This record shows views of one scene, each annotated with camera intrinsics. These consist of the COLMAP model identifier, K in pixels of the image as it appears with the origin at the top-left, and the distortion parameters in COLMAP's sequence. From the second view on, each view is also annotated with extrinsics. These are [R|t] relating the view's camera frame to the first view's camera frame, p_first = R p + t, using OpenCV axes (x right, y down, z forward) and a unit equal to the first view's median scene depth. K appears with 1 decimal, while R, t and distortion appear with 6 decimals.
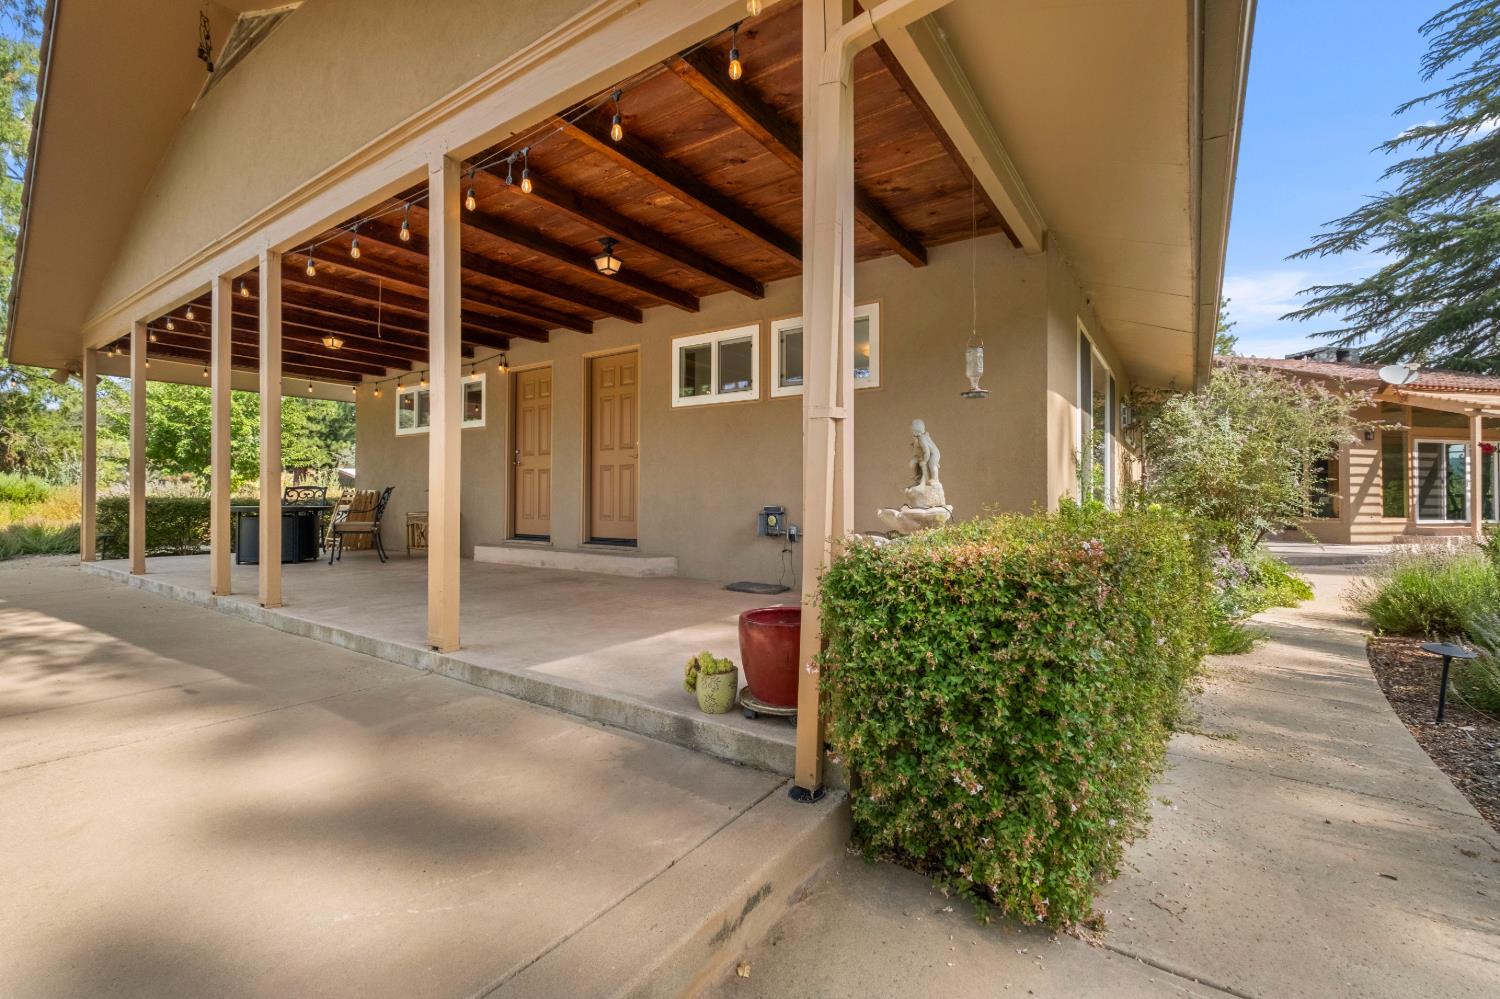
lens RADIAL K [[647.9, 0, 753.9], [0, 647.9, 499.3], [0, 0, 1]] dist [-0.001513, 0.000056]
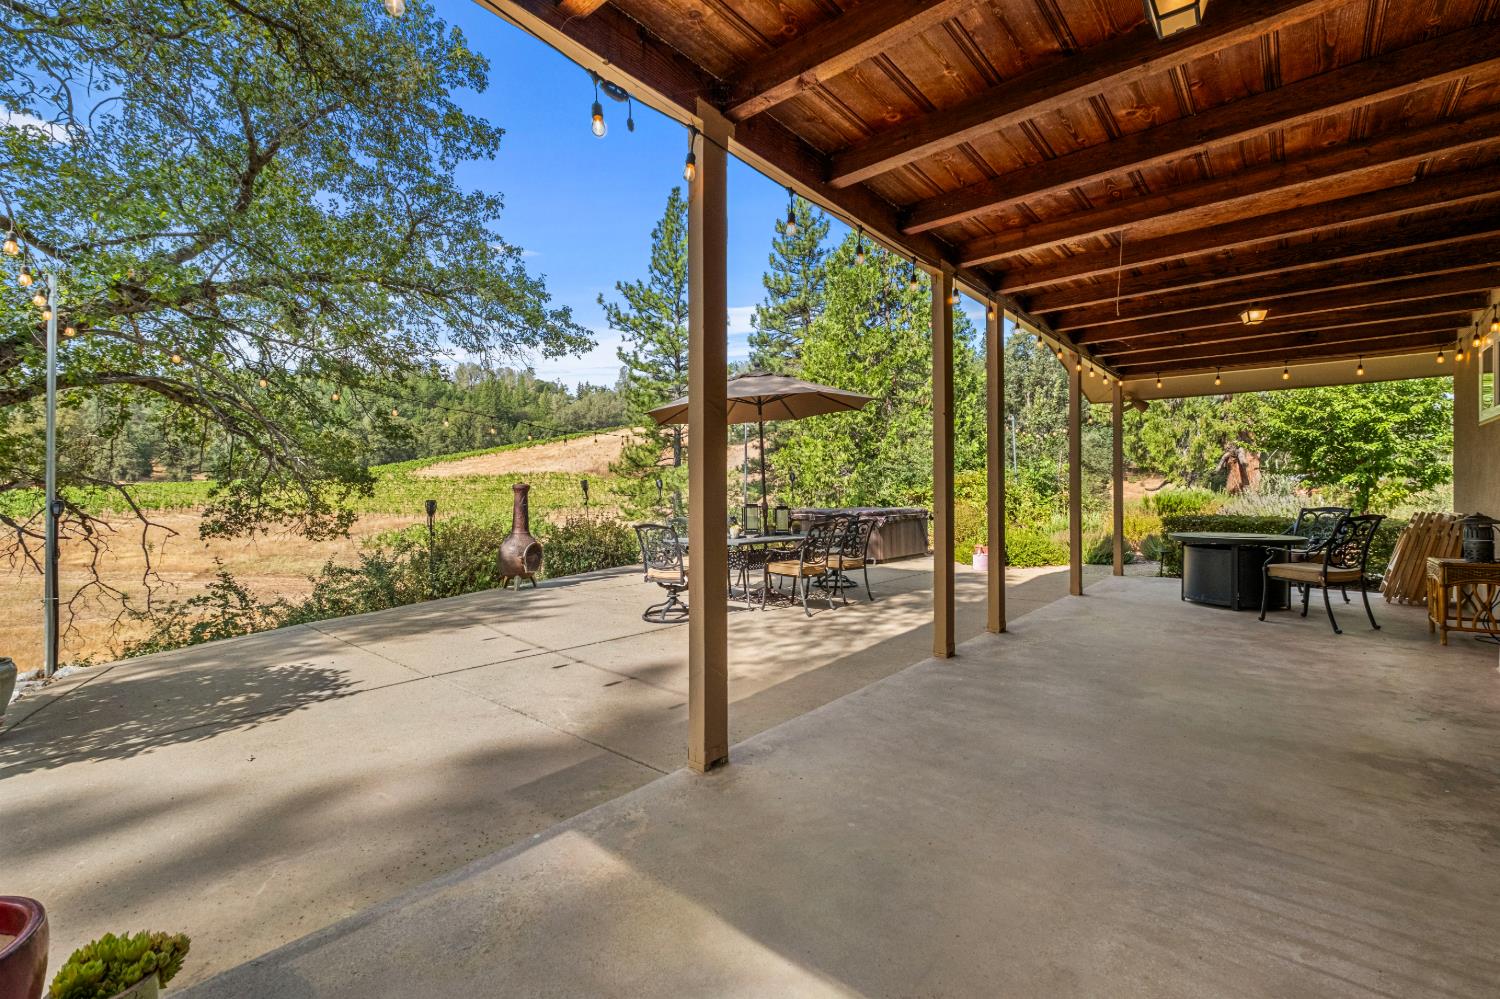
lens RADIAL K [[647.9, 0, 753.0], [0, 647.9, 492.9], [0, 0, 1]] dist [-0.001513, 0.000056]
pose [[-0.099928, -0.011089, -0.994933, 0.326708], [0.001556, 0.999935, -0.011301, -0.089350], [0.994993, -0.002678, -0.099904, 1.297939]]
